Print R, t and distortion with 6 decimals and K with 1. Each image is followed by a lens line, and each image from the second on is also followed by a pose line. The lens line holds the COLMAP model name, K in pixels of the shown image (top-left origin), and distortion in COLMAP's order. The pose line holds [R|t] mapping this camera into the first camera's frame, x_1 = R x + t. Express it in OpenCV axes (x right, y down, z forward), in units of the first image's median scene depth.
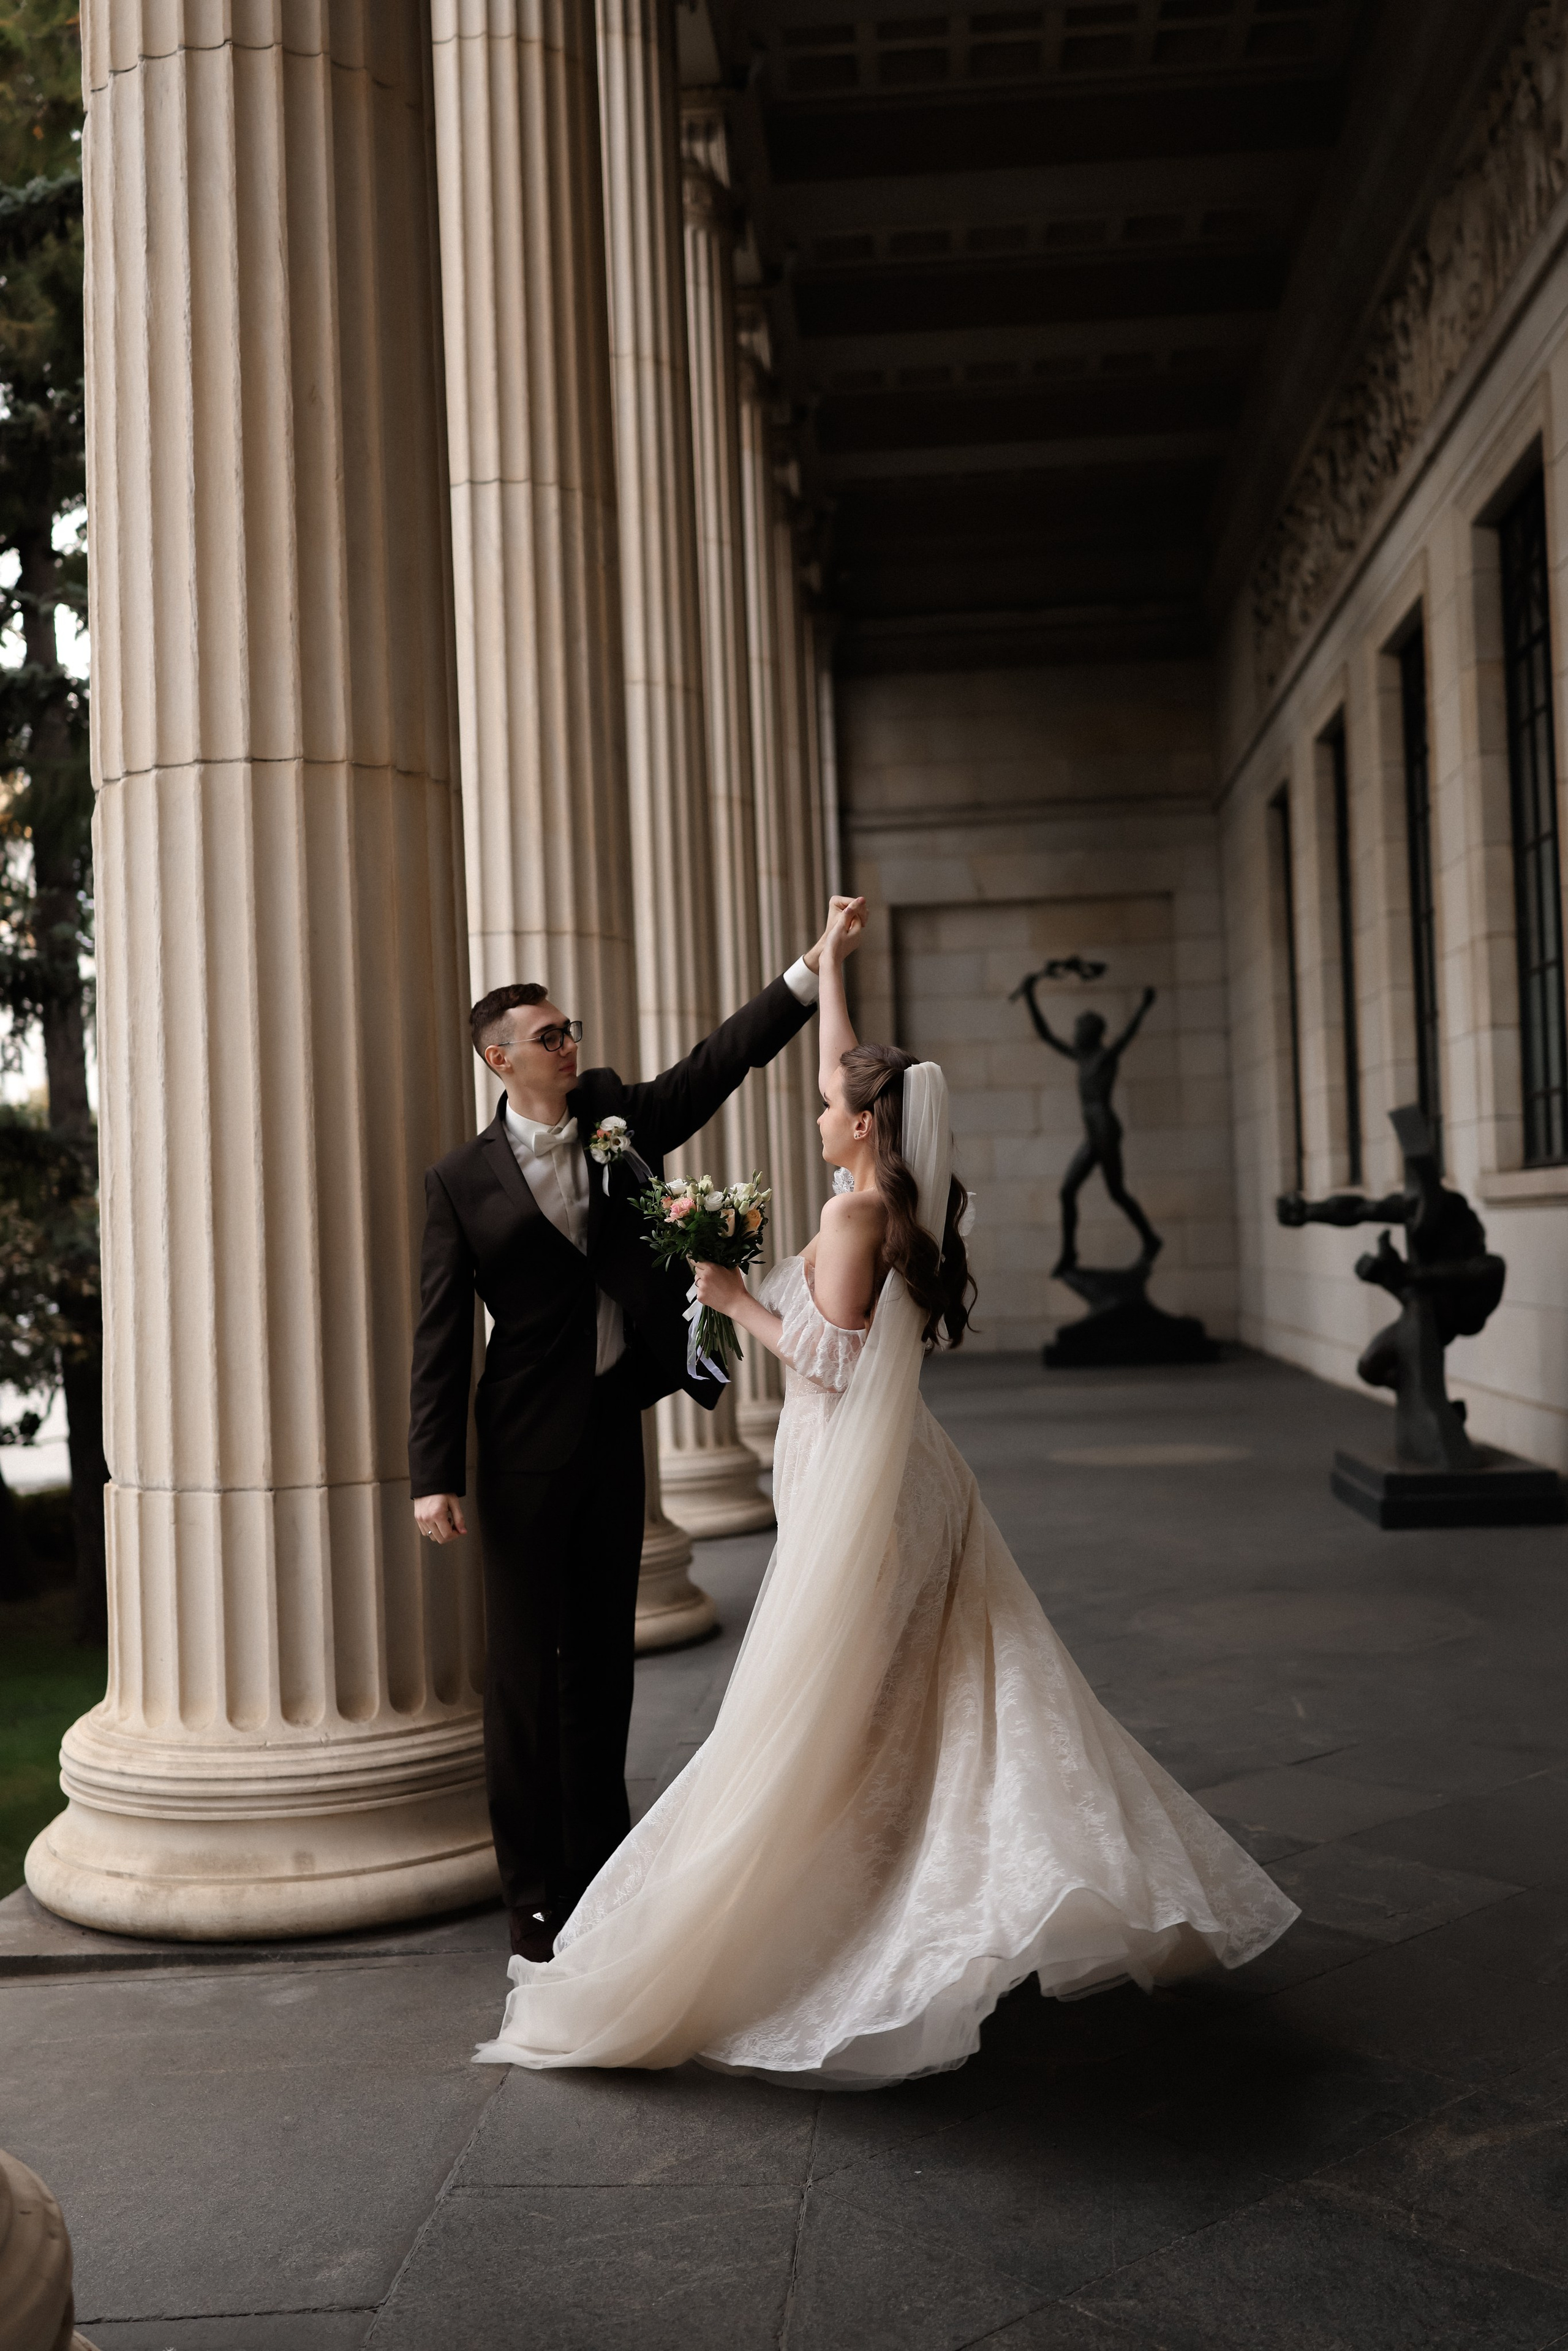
lens RADIAL K [[2434.3, 0, 783.7], [0, 2434.3, 1176.6], [0, 0, 1]] dist [0.014481, 0.000000]
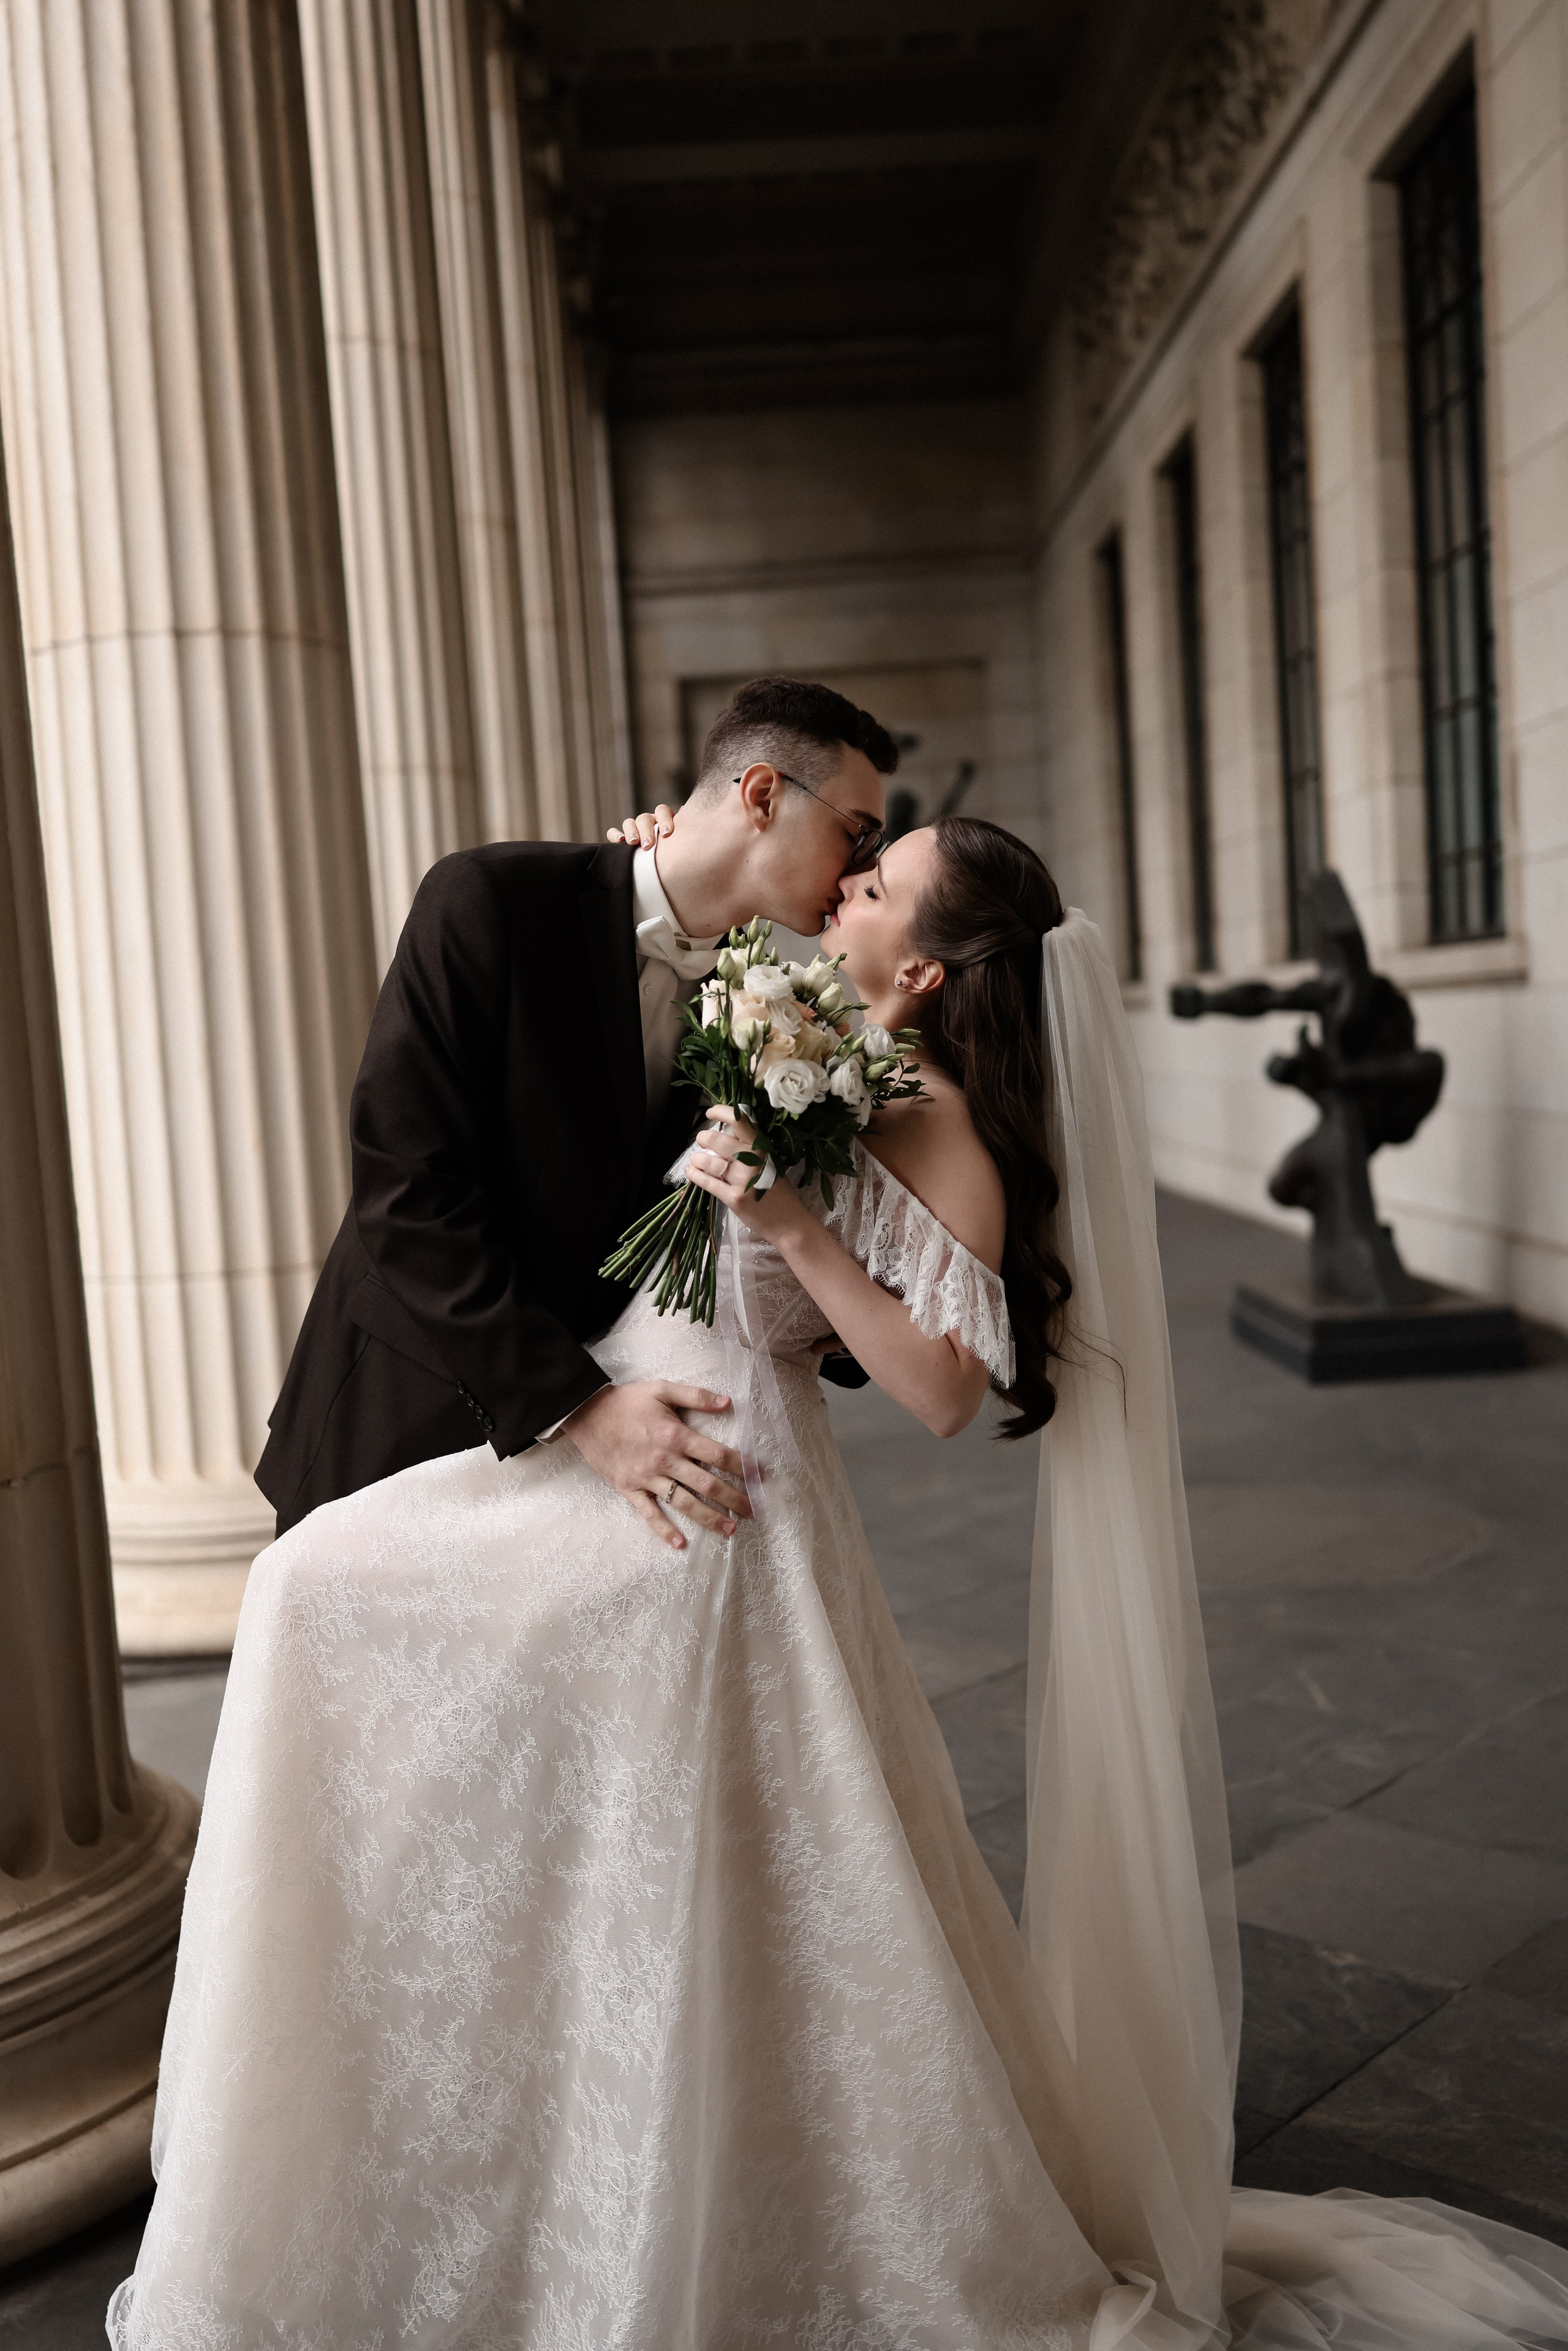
lens RADIAL K [[2434.3, 0, 849.1], [0, 2434.3, 1177.1], [0, 0, 1]] dist [0.014481, 0.000000]
pose [[0.993208, -0.032883, 0.111606, -0.000353], [0.023727, 0.996317, 0.082402, 0.001745], [-0.113904, -0.079194, 0.990330, 0.137647]]
